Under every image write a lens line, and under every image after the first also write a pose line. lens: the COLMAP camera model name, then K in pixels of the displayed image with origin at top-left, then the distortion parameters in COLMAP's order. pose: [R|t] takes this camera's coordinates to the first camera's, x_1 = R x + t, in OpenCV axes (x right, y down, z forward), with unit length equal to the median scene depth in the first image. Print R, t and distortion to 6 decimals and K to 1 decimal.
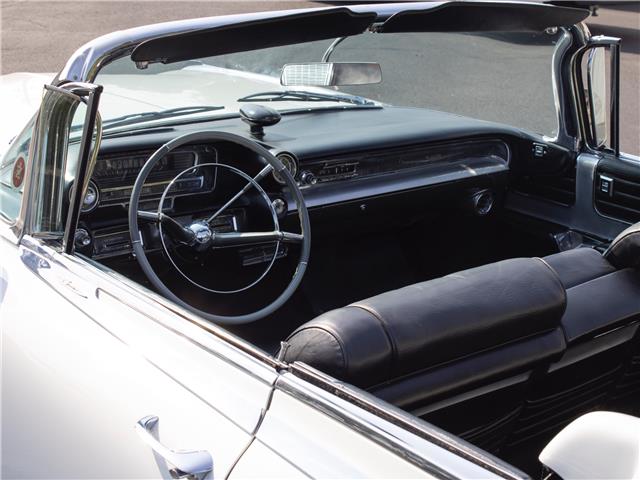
lens RADIAL K [[1682.4, 0, 320.0], [0, 1682.4, 240.0], [0, 0, 1]] dist [0.122205, 0.144313]
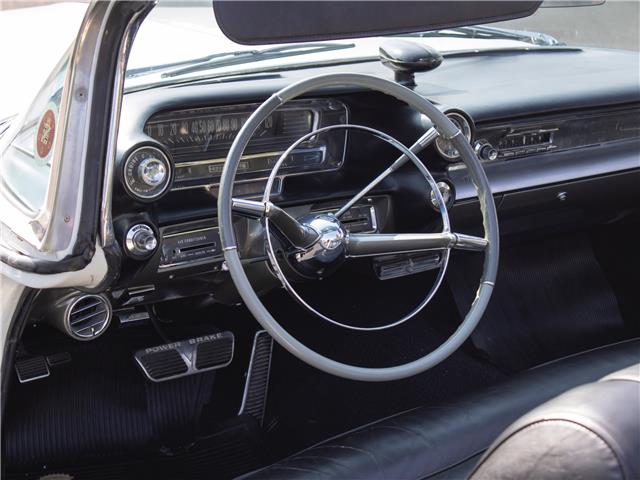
lens RADIAL K [[1682.4, 0, 320.0], [0, 1682.4, 240.0], [0, 0, 1]] dist [0.122205, 0.144313]
pose [[0.999205, 0.015868, -0.036586, -0.049296], [-0.015397, 0.999796, 0.013109, -0.009827], [0.036786, -0.012535, 0.999245, 0.352021]]
